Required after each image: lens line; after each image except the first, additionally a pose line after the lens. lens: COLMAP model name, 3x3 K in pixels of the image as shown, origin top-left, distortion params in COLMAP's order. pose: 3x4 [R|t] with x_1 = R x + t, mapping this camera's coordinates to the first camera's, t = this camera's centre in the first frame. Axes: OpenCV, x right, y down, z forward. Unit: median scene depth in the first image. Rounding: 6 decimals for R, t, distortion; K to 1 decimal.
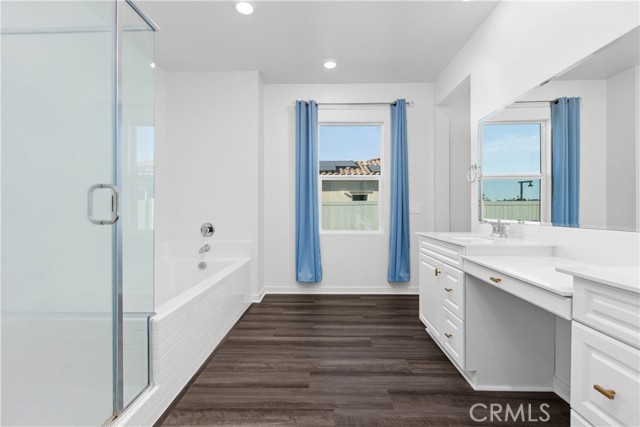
lens RADIAL K [[286.1, 0, 319.3], [0, 286.1, 210.5], [0, 0, 1]] dist [-0.001699, 0.000136]
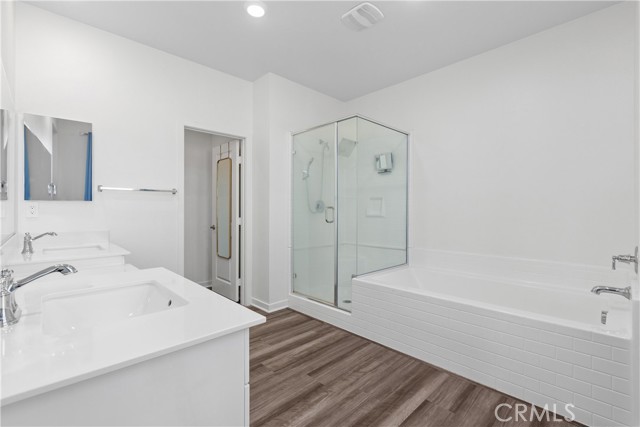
lens RADIAL K [[286.1, 0, 320.5], [0, 286.1, 213.6], [0, 0, 1]] dist [-0.001699, 0.000136]
pose [[-0.708611, -0.002039, -0.705596, 0.697819], [-0.006045, 0.999977, 0.003181, -0.025591], [0.705573, 0.006520, -0.708607, 1.756619]]
